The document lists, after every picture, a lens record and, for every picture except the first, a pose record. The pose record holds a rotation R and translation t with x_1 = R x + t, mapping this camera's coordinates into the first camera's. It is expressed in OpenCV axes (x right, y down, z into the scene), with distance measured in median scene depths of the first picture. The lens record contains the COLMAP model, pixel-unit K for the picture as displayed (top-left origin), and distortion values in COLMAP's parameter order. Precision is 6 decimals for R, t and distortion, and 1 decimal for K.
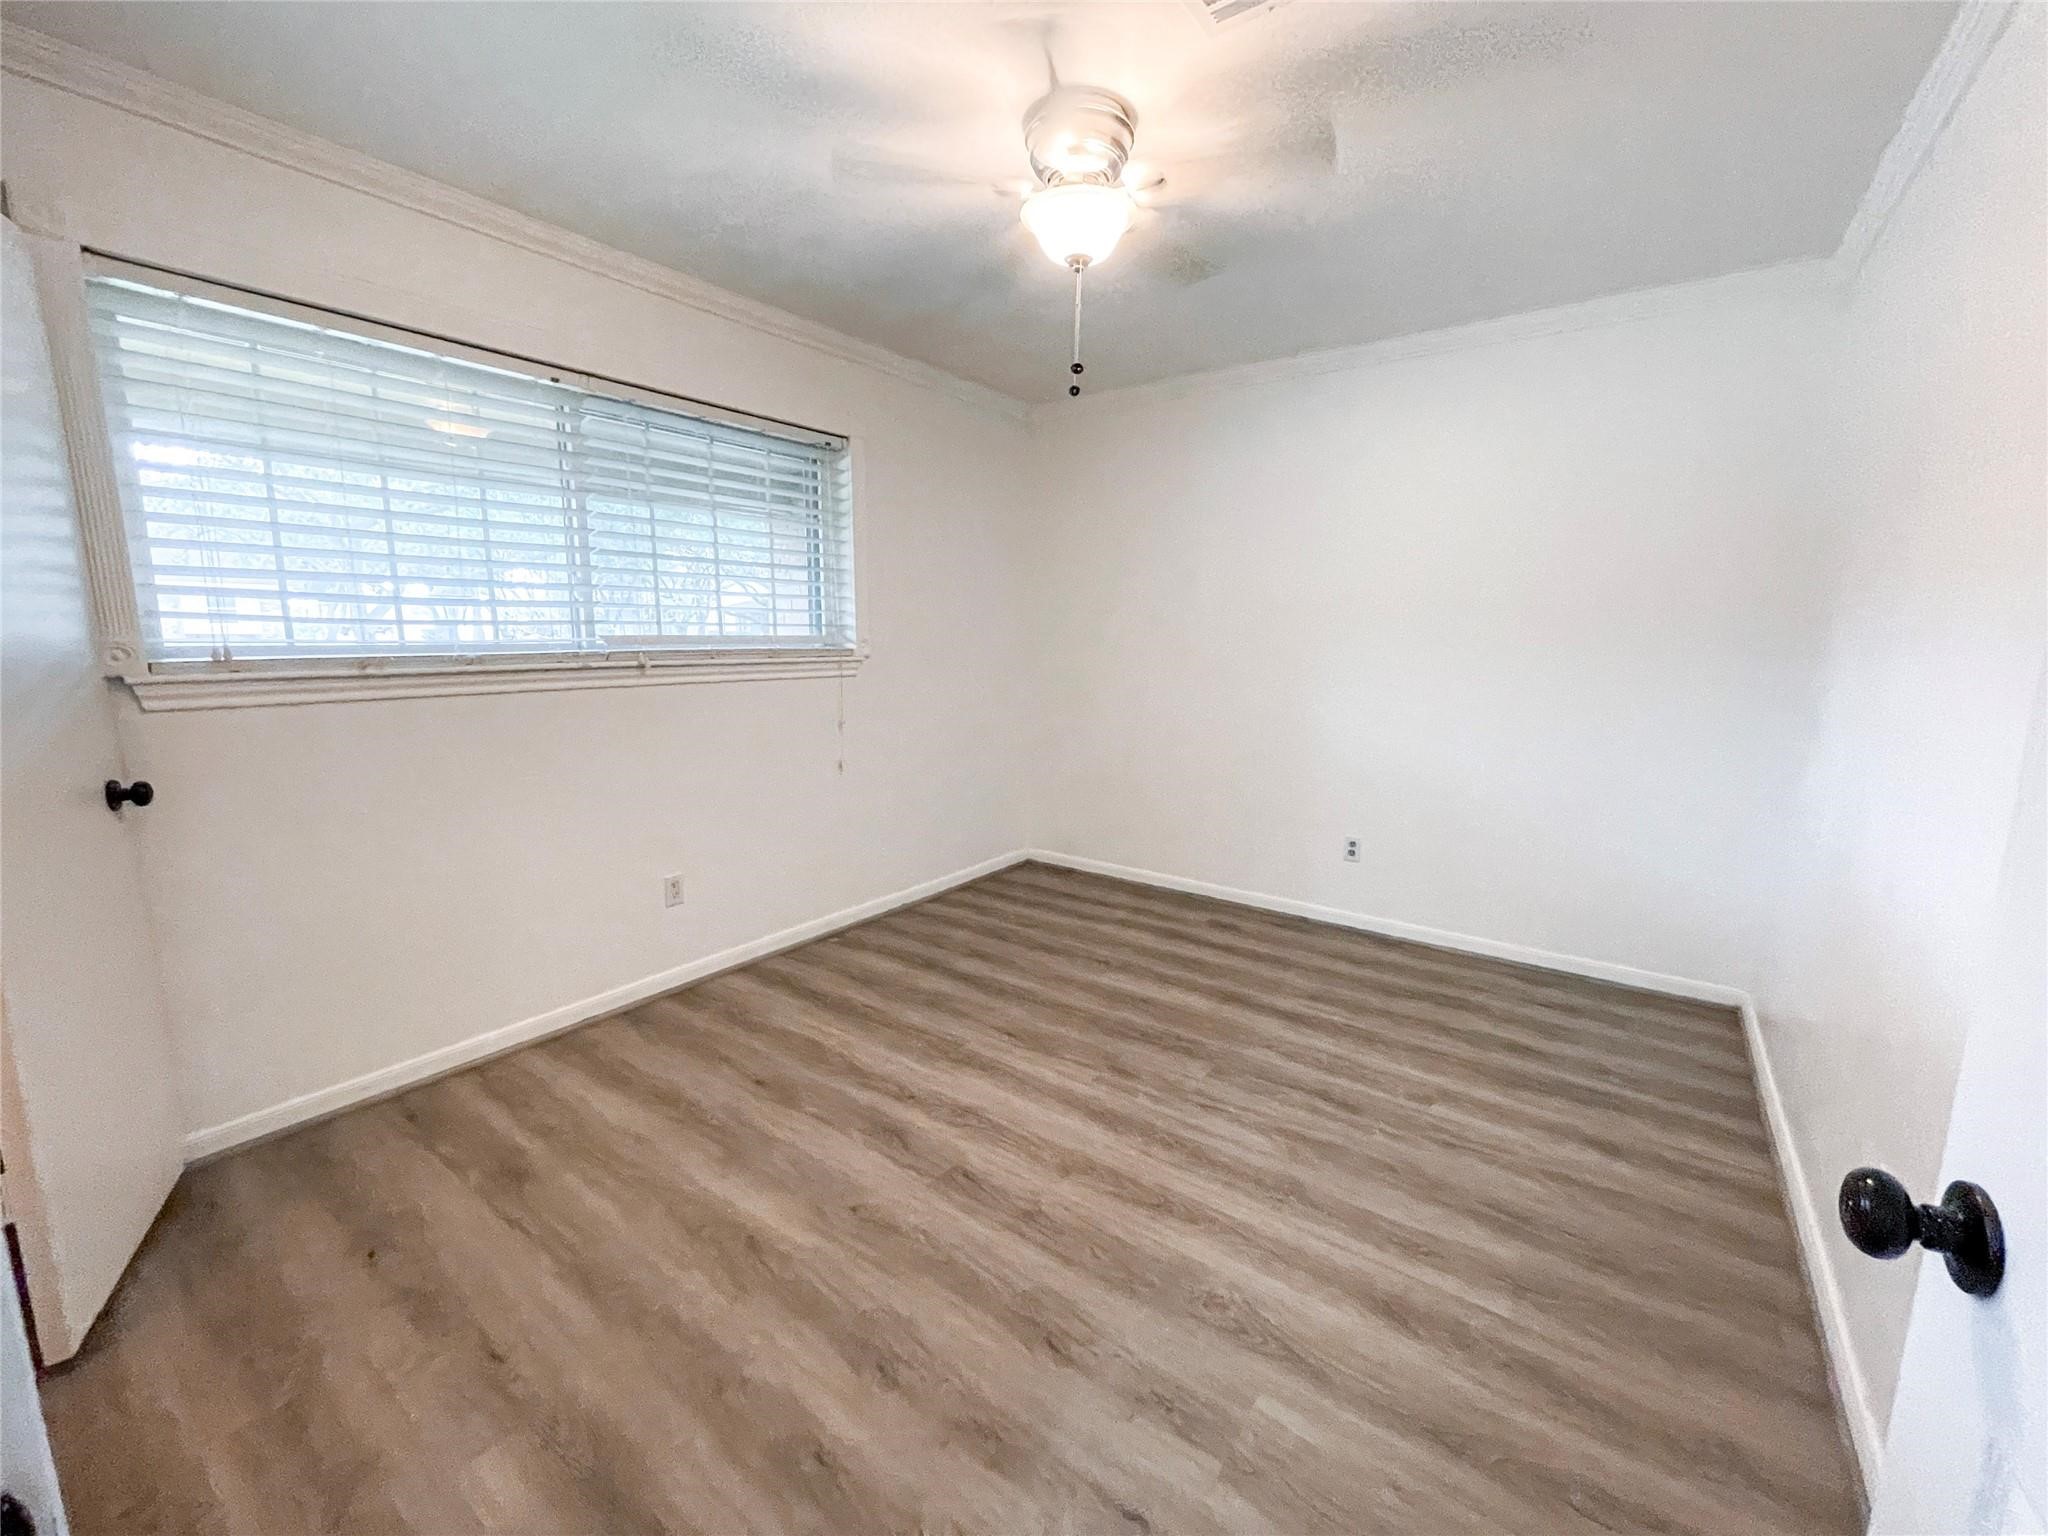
lens RADIAL K [[848.0, 0, 1017.0], [0, 848.0, 759.8], [0, 0, 1]] dist [-0.002364, -0.000056]
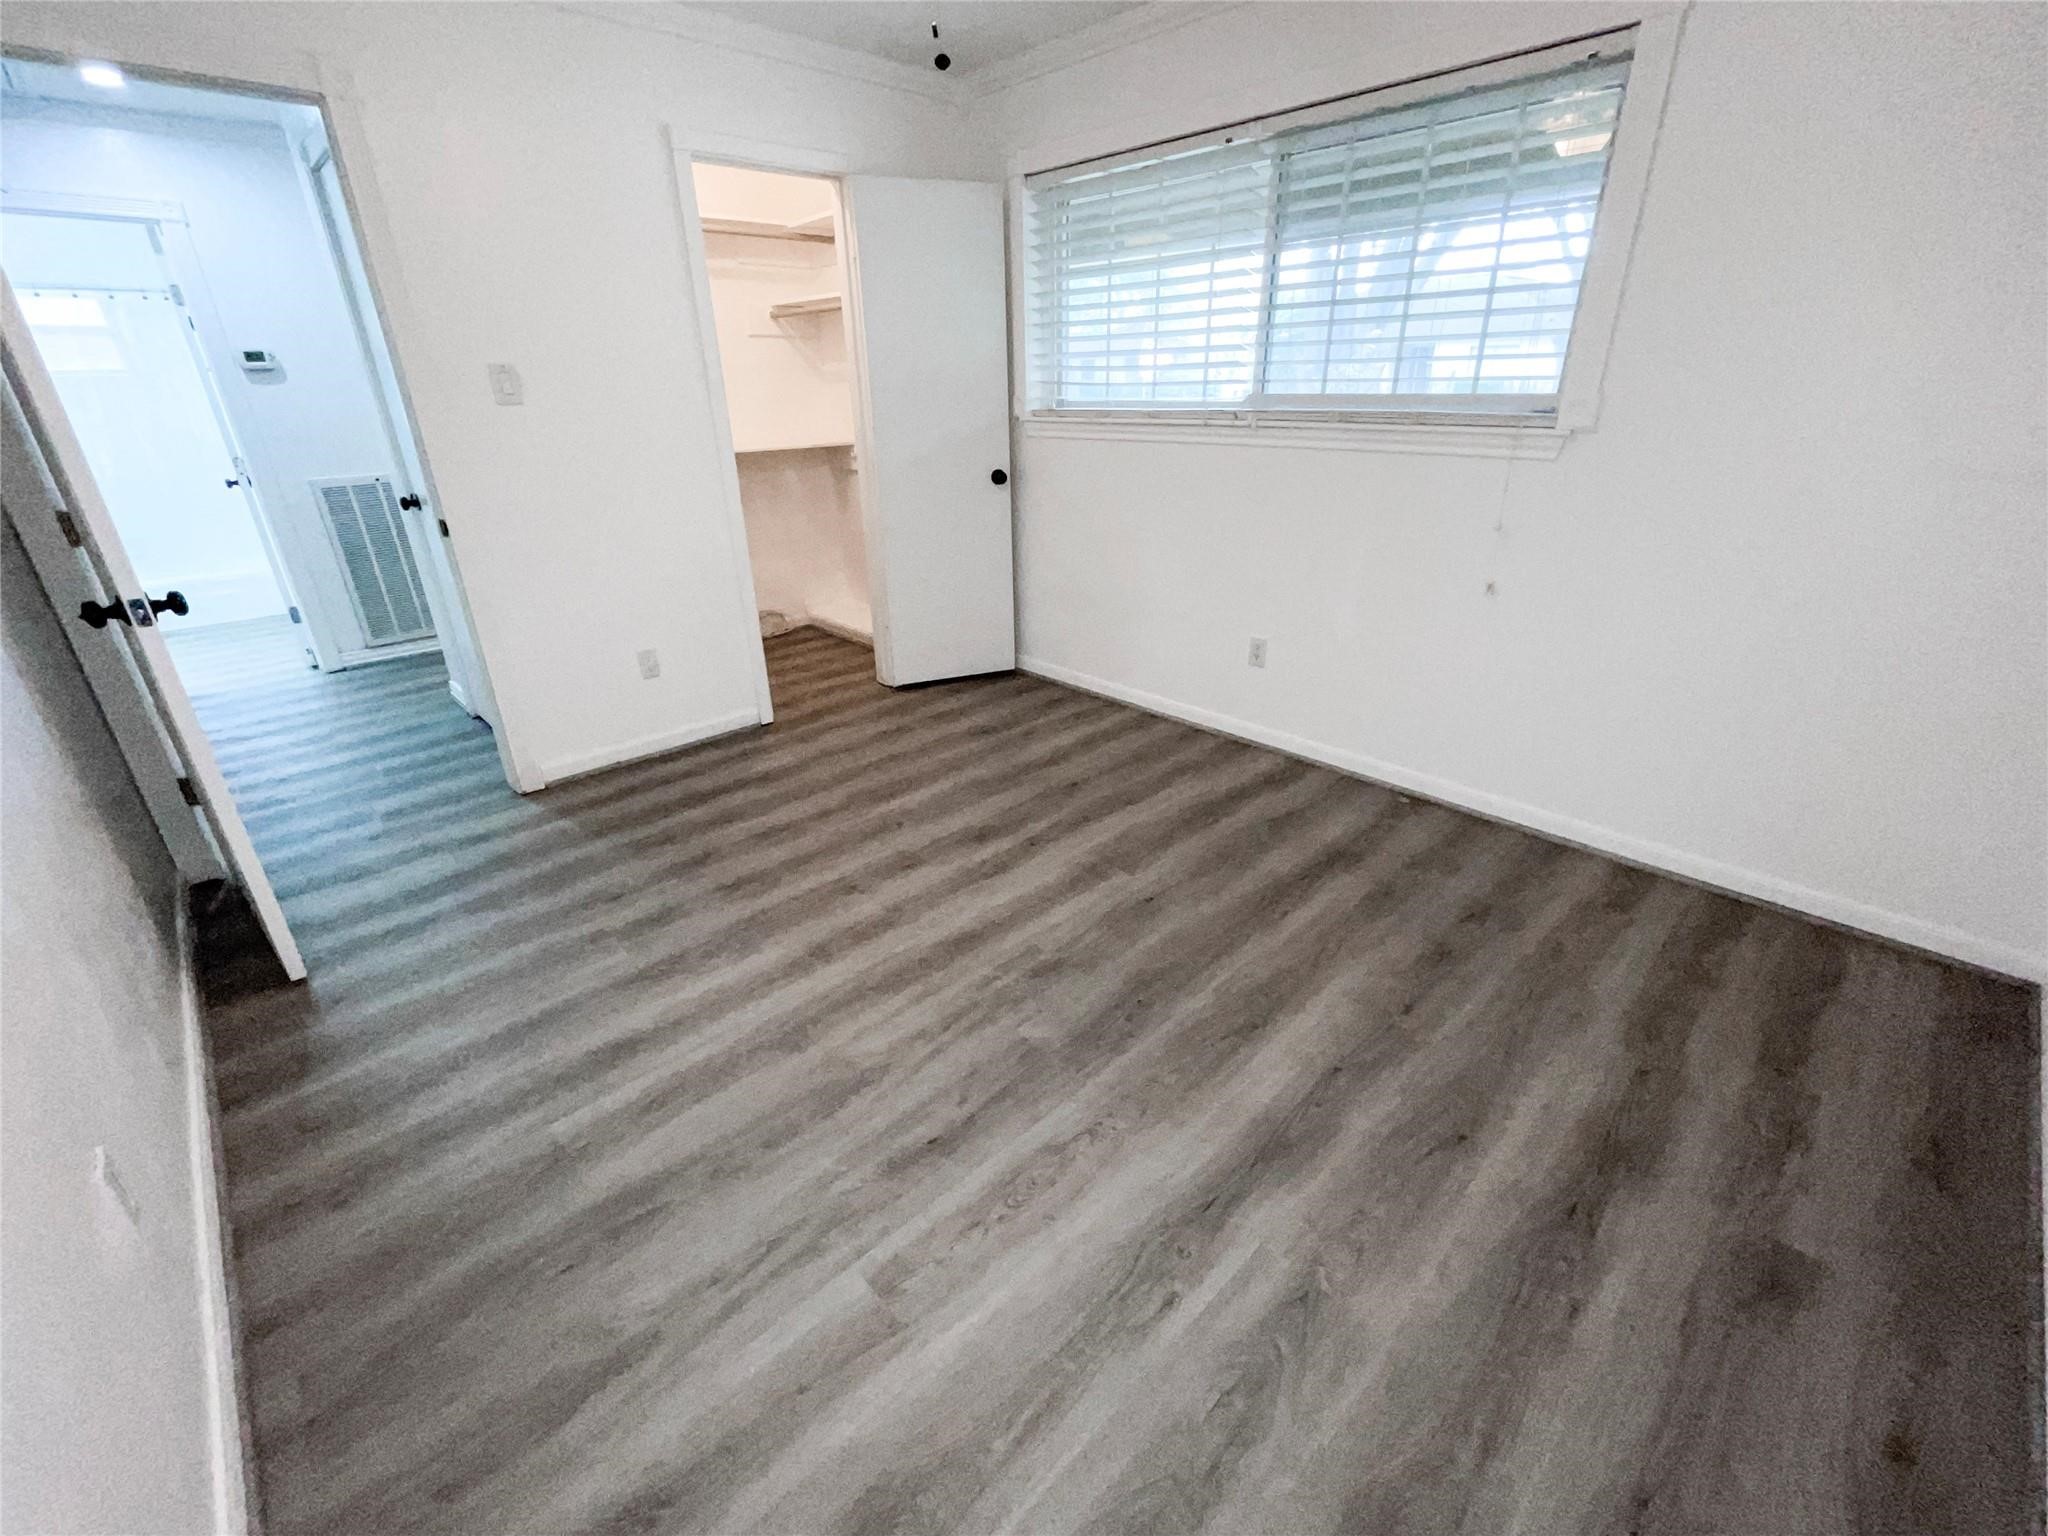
lens RADIAL K [[848.0, 0, 1017.0], [0, 848.0, 759.8], [0, 0, 1]] dist [-0.002364, -0.000056]
pose [[-0.173200, 0.396452, -0.901569, 0.798461], [-0.138264, 0.896551, 0.420807, -0.159557], [0.975133, 0.197538, -0.100468, 1.018309]]
